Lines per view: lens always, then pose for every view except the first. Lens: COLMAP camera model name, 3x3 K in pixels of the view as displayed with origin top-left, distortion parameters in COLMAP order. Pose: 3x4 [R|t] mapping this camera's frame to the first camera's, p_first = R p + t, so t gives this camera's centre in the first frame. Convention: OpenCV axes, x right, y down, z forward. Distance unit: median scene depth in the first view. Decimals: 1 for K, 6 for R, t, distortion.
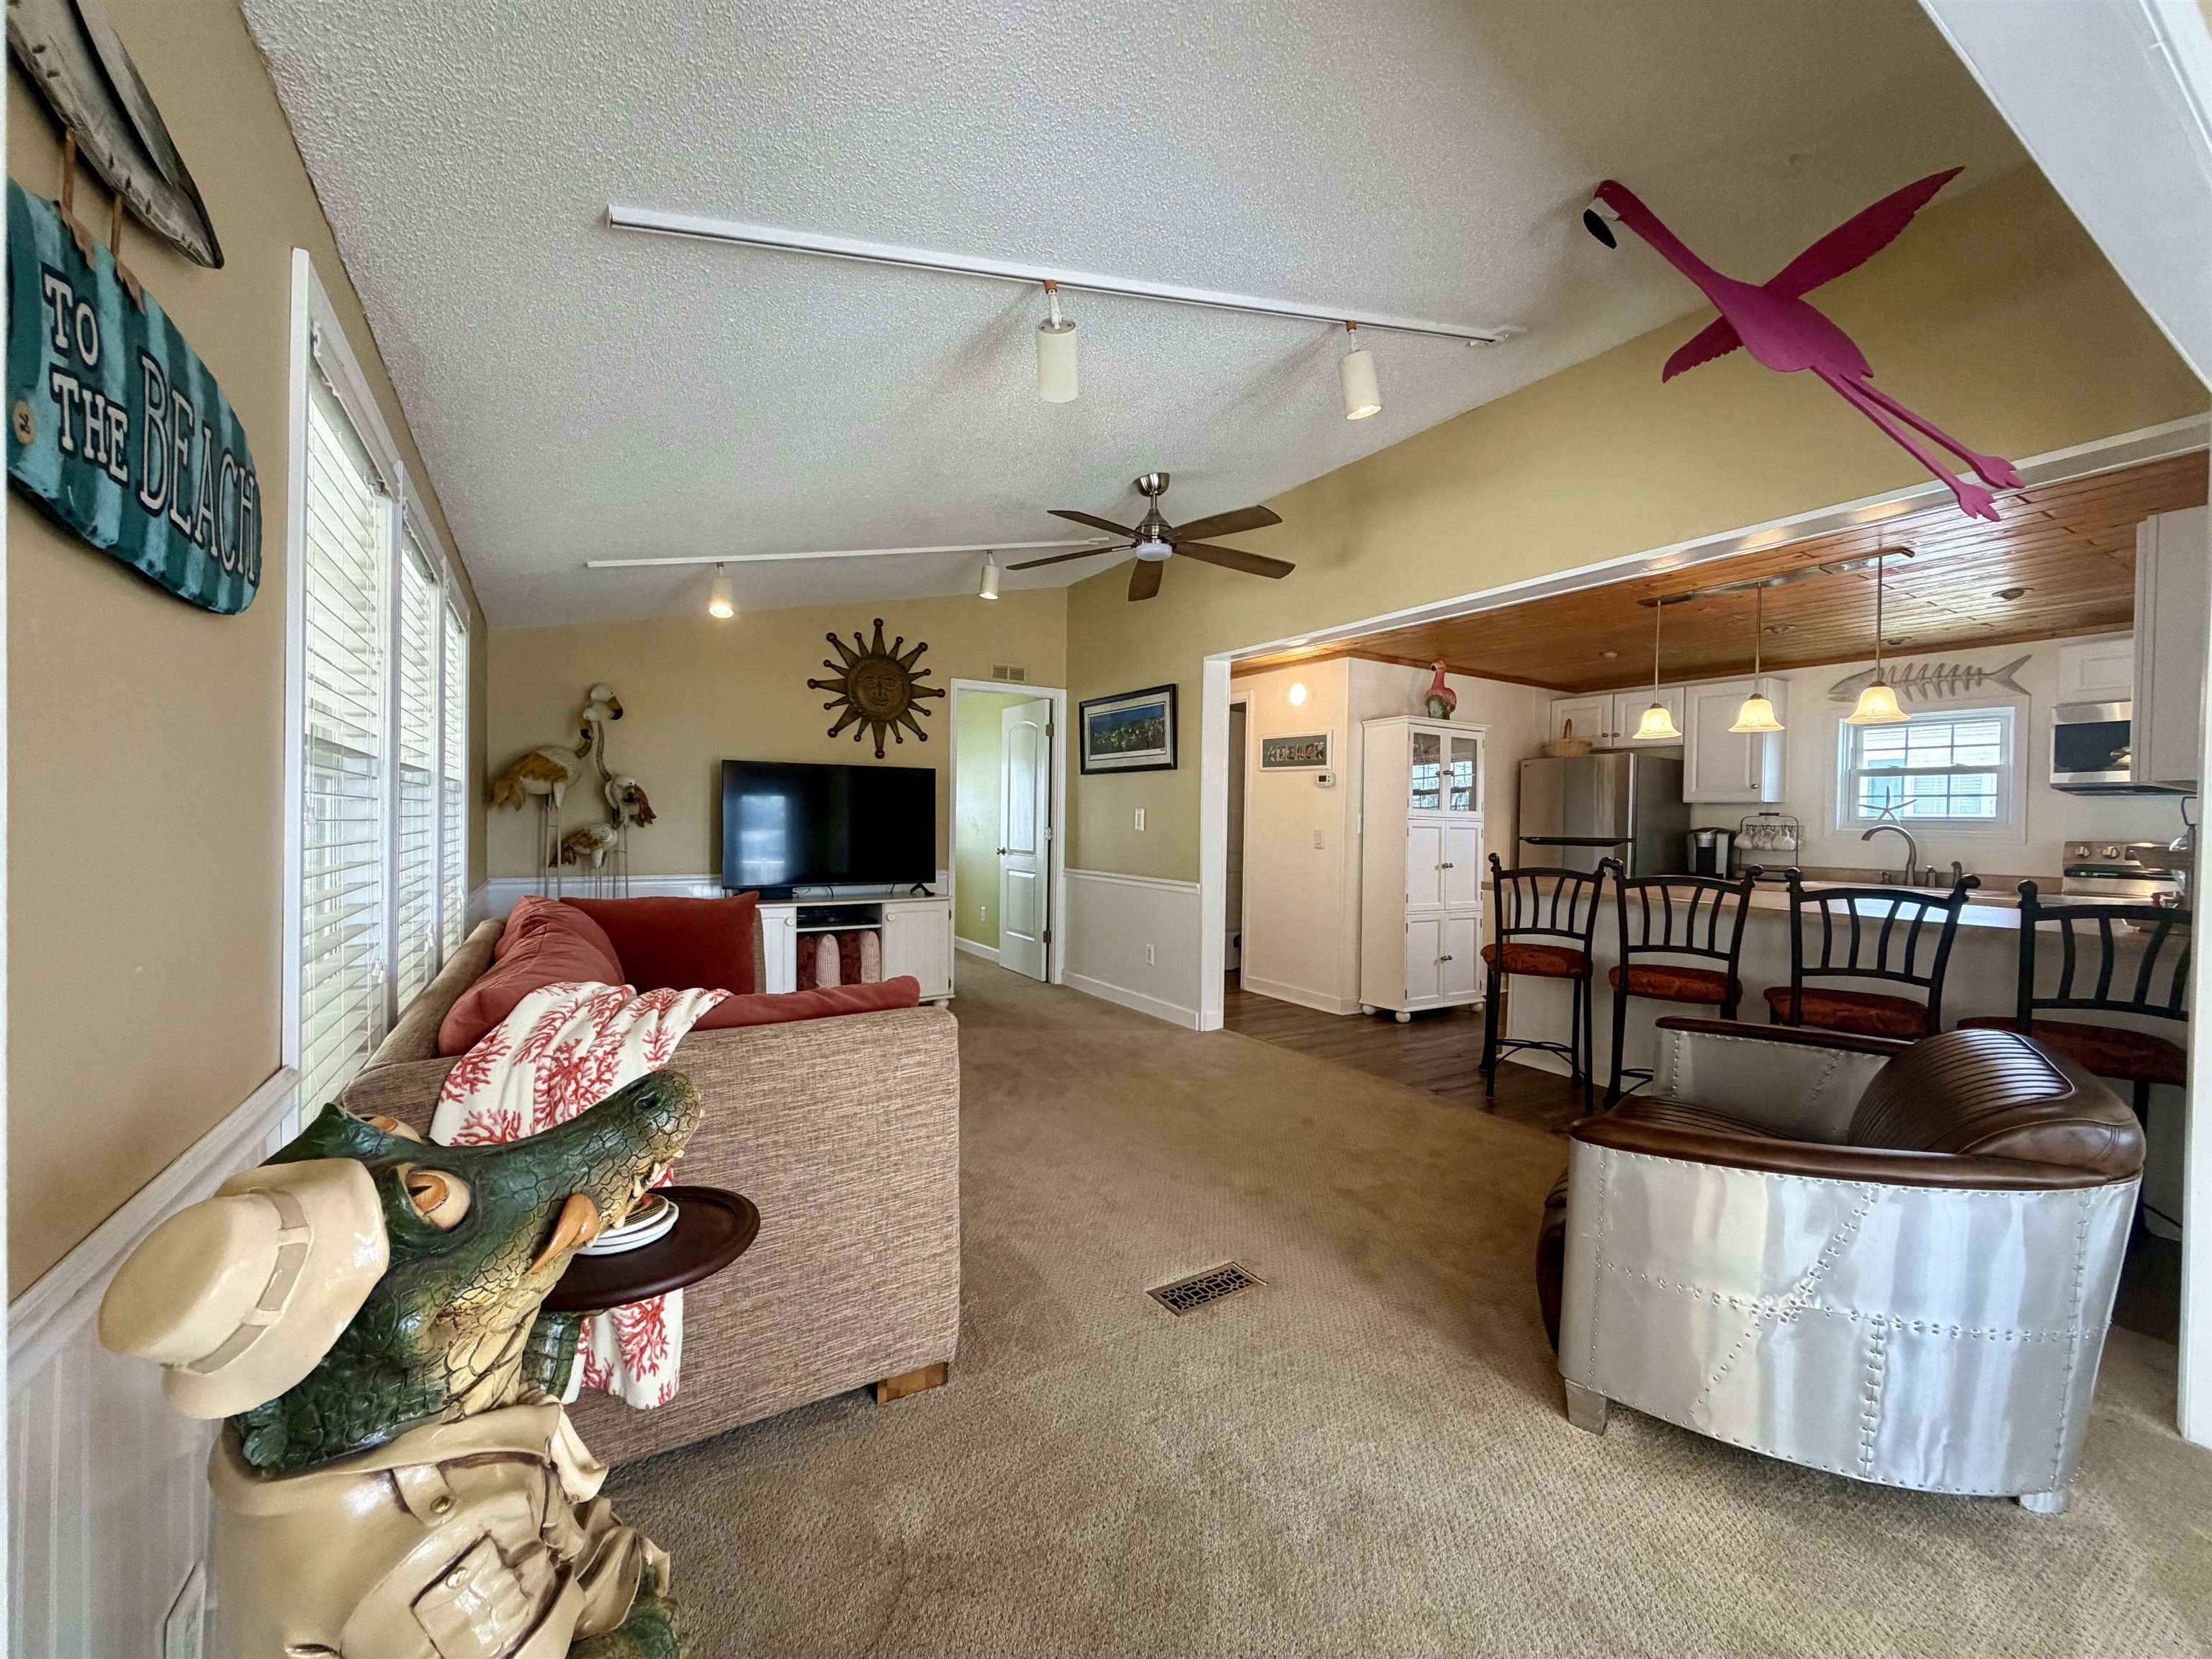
lens RADIAL K [[880.4, 0, 1102.0], [0, 880.4, 835.9], [0, 0, 1]] dist [0.000573, 0.000083]
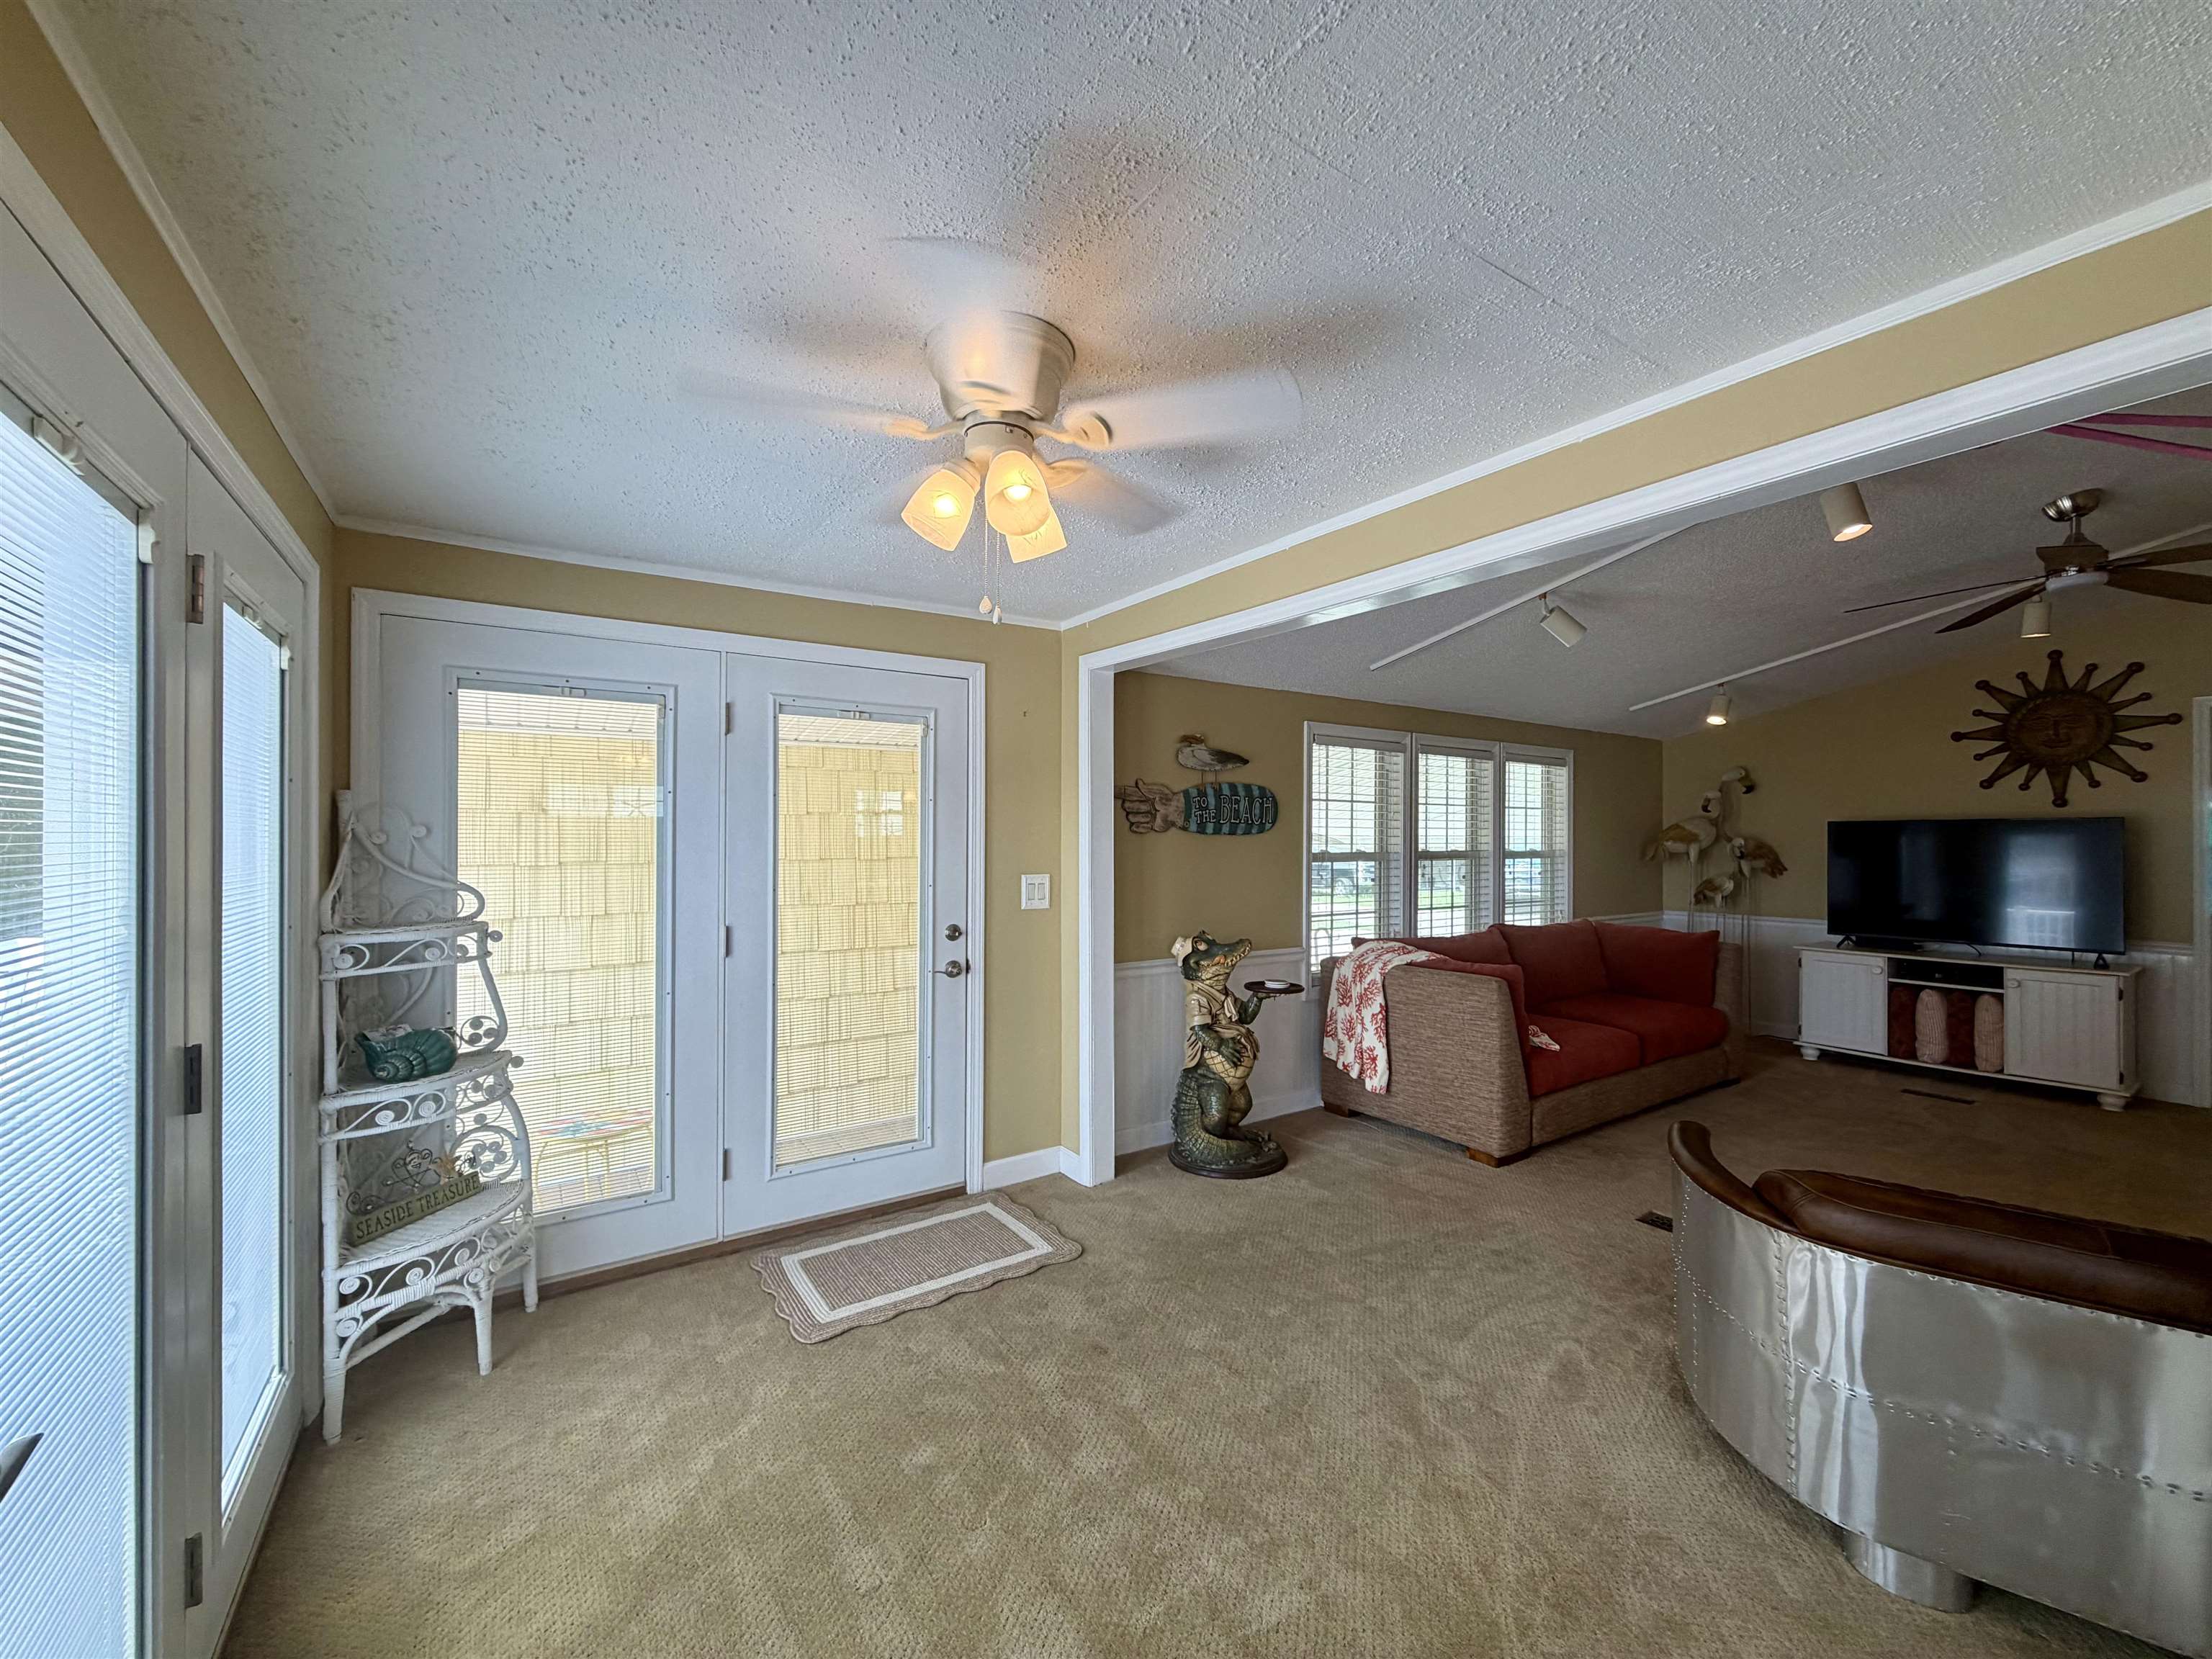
lens RADIAL K [[876.4, 0, 1106.0], [0, 876.4, 829.5], [0, 0, 1]] dist [-0.002004, -0.000086]
pose [[0.039213, -0.020703, -0.999016, 0.671061], [-0.018232, 0.999604, -0.021430, -0.033689], [0.999065, 0.019054, 0.038820, 0.012584]]
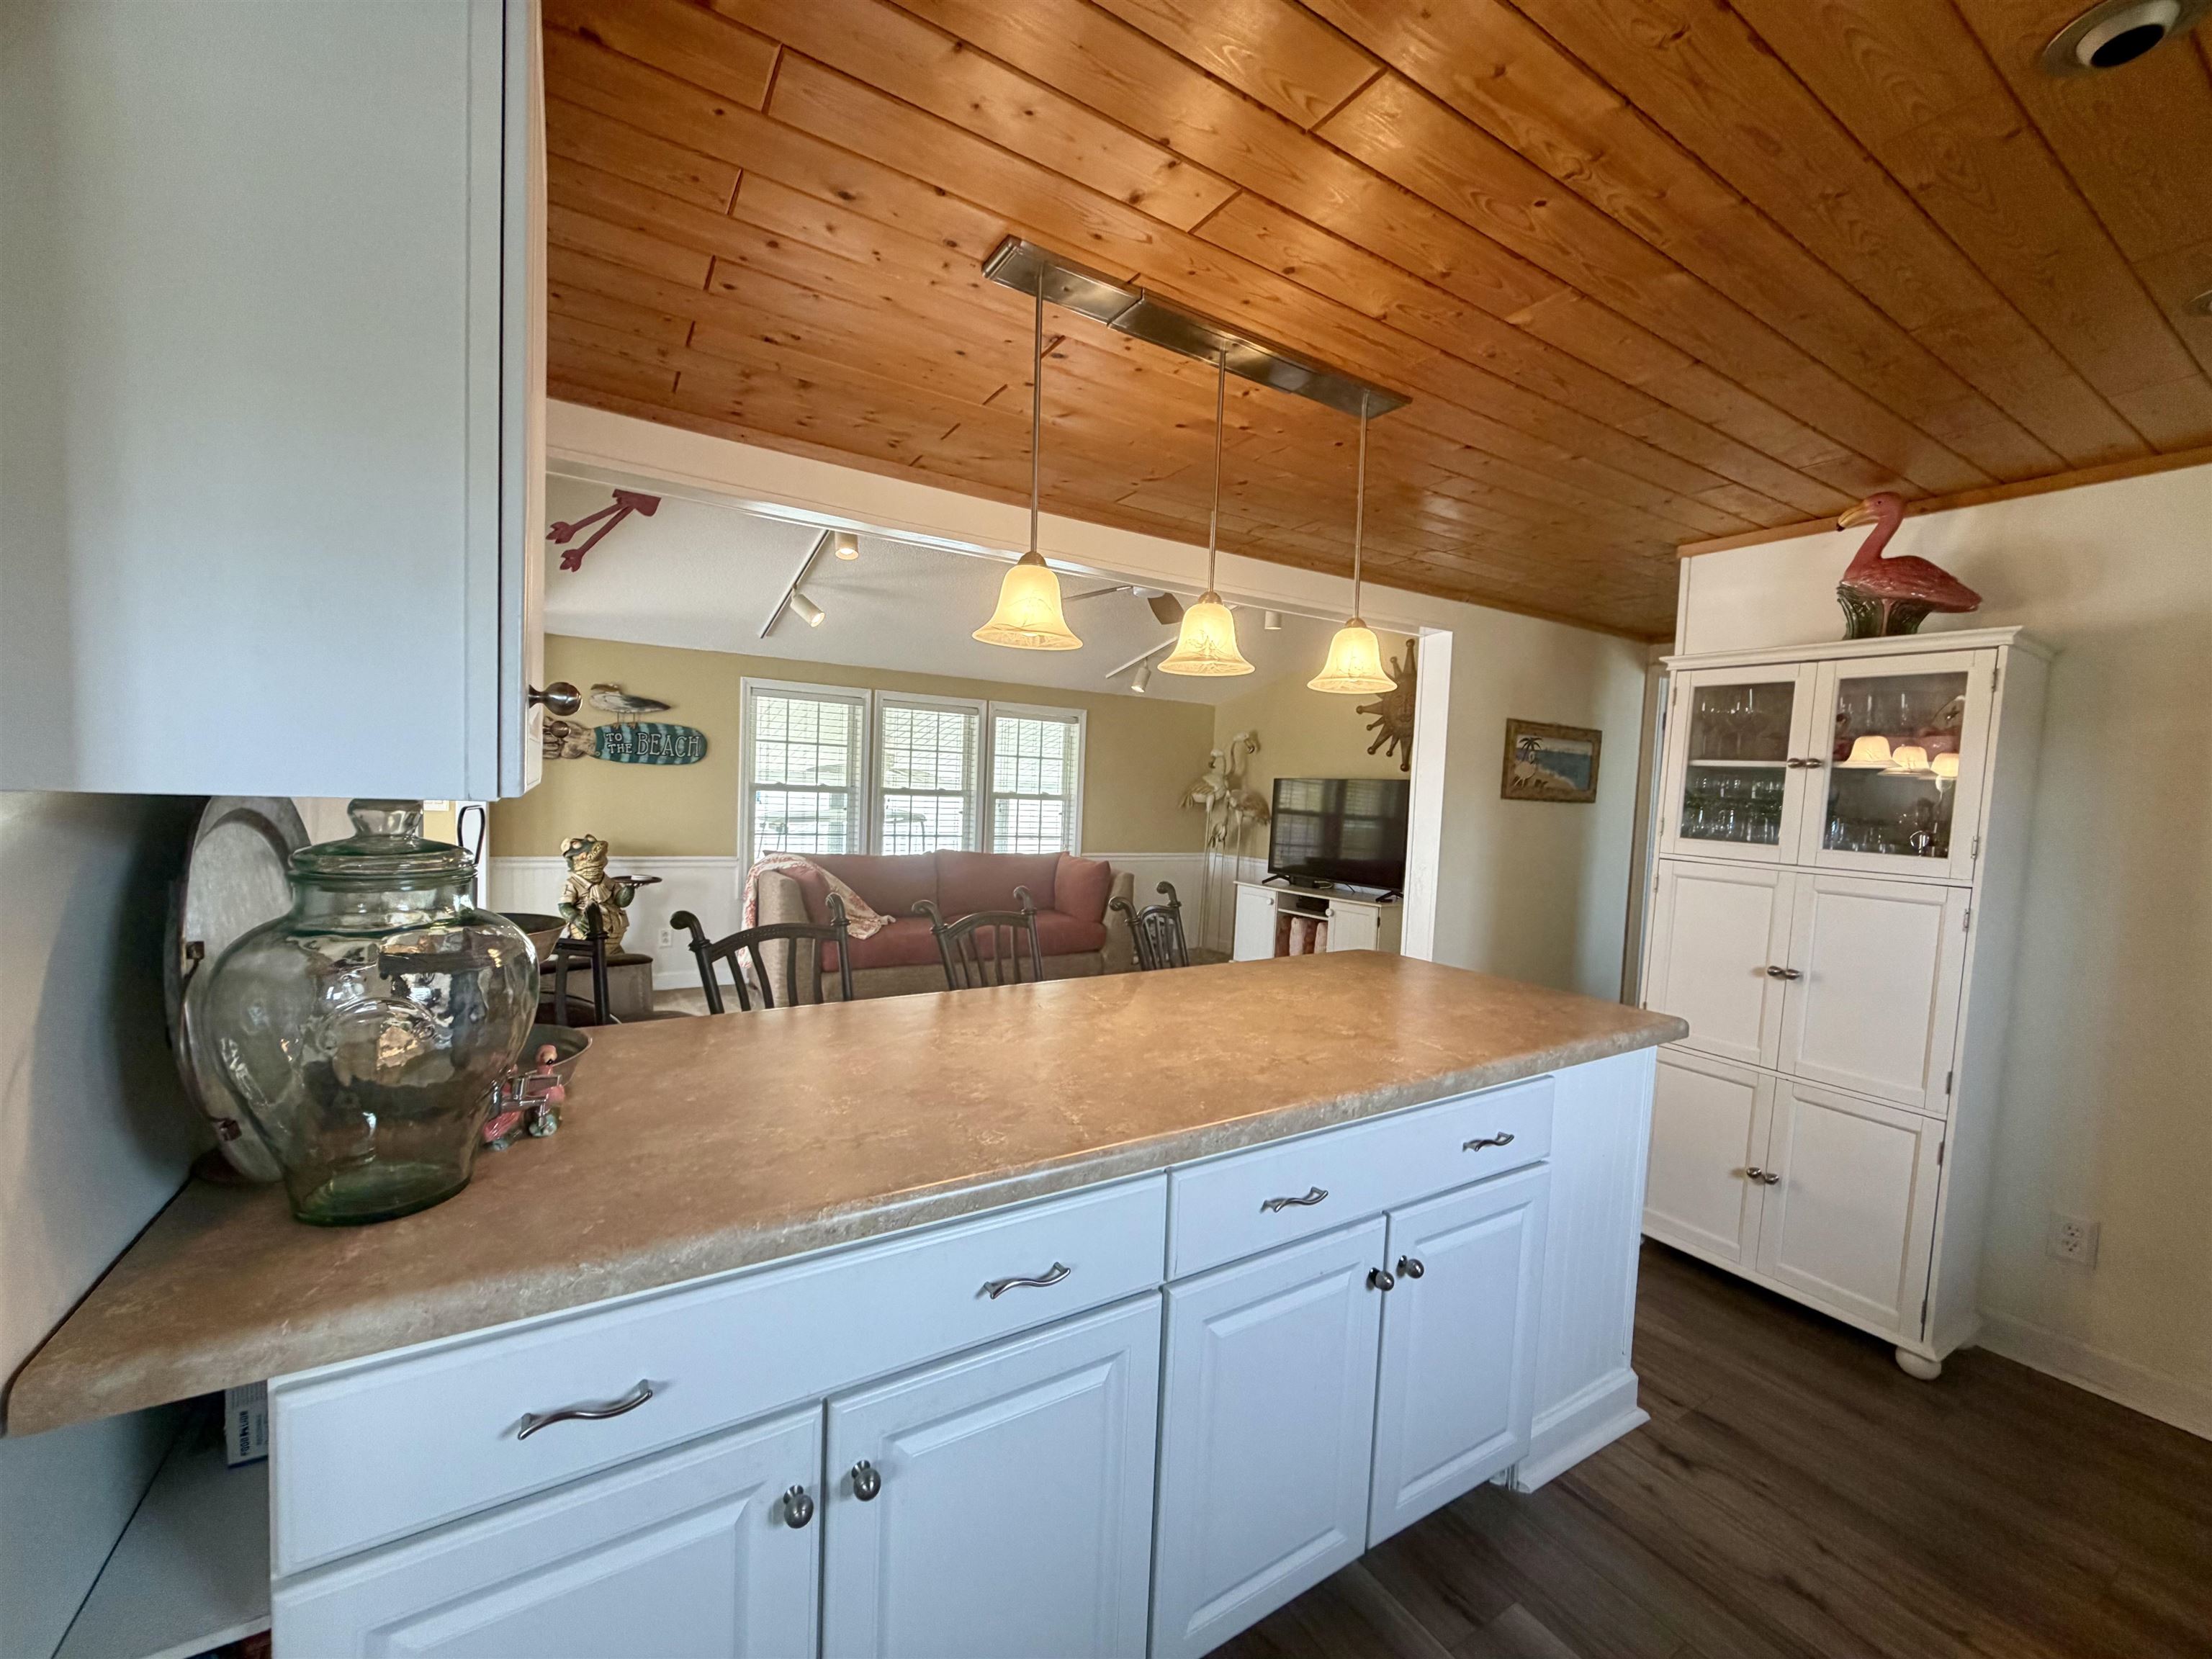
lens RADIAL K [[880.4, 0, 1102.0], [0, 880.4, 835.9], [0, 0, 1]] dist [0.000573, 0.000083]
pose [[0.009897, 0.042021, -0.999068, 0.926902], [-0.058350, 0.997438, 0.041374, -0.037986], [0.998247, 0.057886, 0.012323, 0.718570]]
